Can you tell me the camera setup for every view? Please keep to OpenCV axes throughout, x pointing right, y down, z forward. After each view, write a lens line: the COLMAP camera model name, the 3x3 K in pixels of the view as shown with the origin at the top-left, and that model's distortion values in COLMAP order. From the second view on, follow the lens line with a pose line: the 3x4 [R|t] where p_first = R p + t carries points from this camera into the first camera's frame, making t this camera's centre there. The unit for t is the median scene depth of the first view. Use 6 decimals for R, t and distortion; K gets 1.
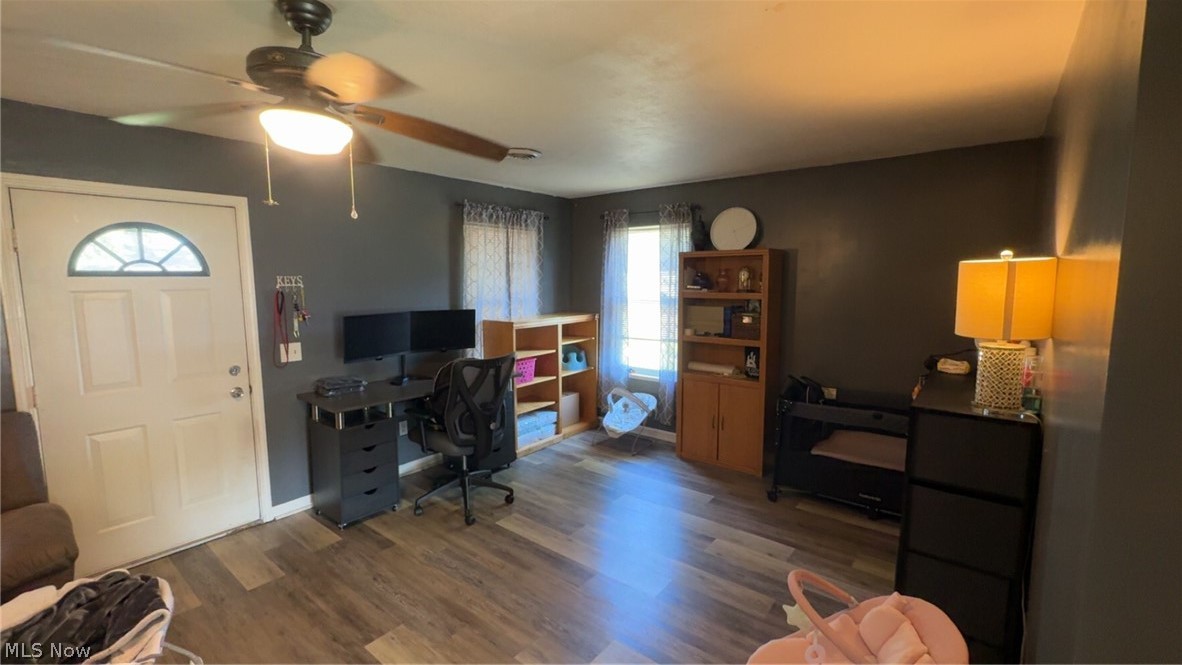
lens RADIAL K [[496.9, 0, 591.0], [0, 496.9, 332.5], [0, 0, 1]] dist [-0.001080, 0.000206]
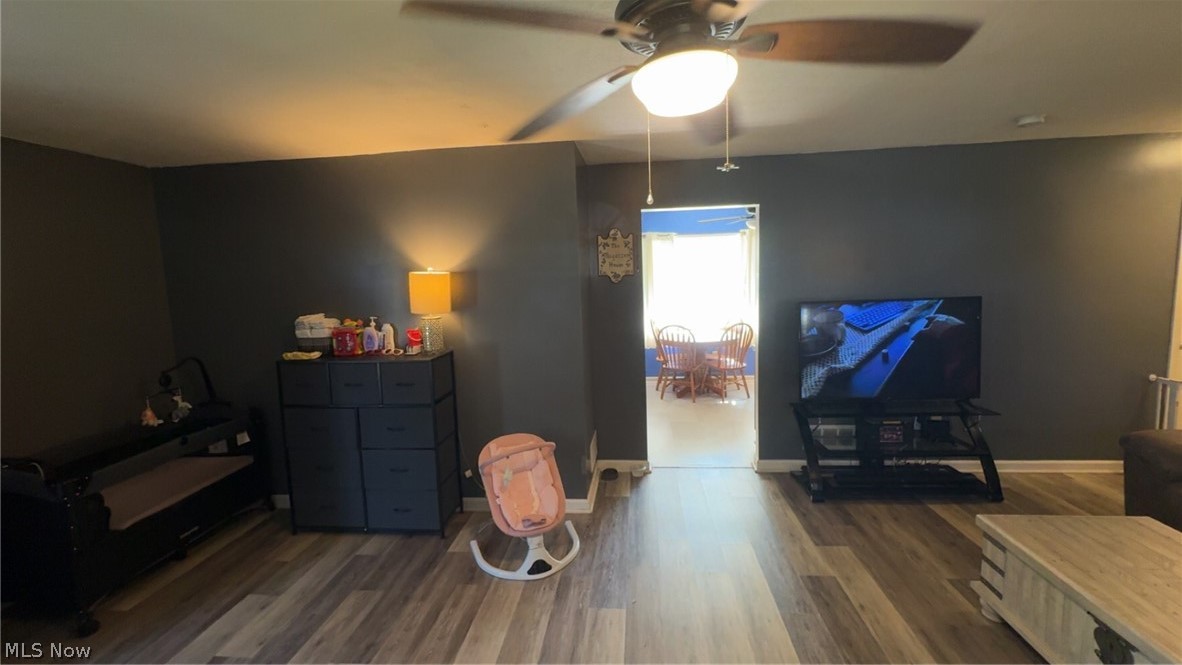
lens RADIAL K [[496.9, 0, 591.0], [0, 496.9, 332.5], [0, 0, 1]] dist [-0.001080, 0.000206]
pose [[-0.551286, -0.073960, 0.831032, -0.697260], [0.130475, 0.976165, 0.173430, -0.106278], [-0.824051, 0.204038, -0.528496, 0.968715]]
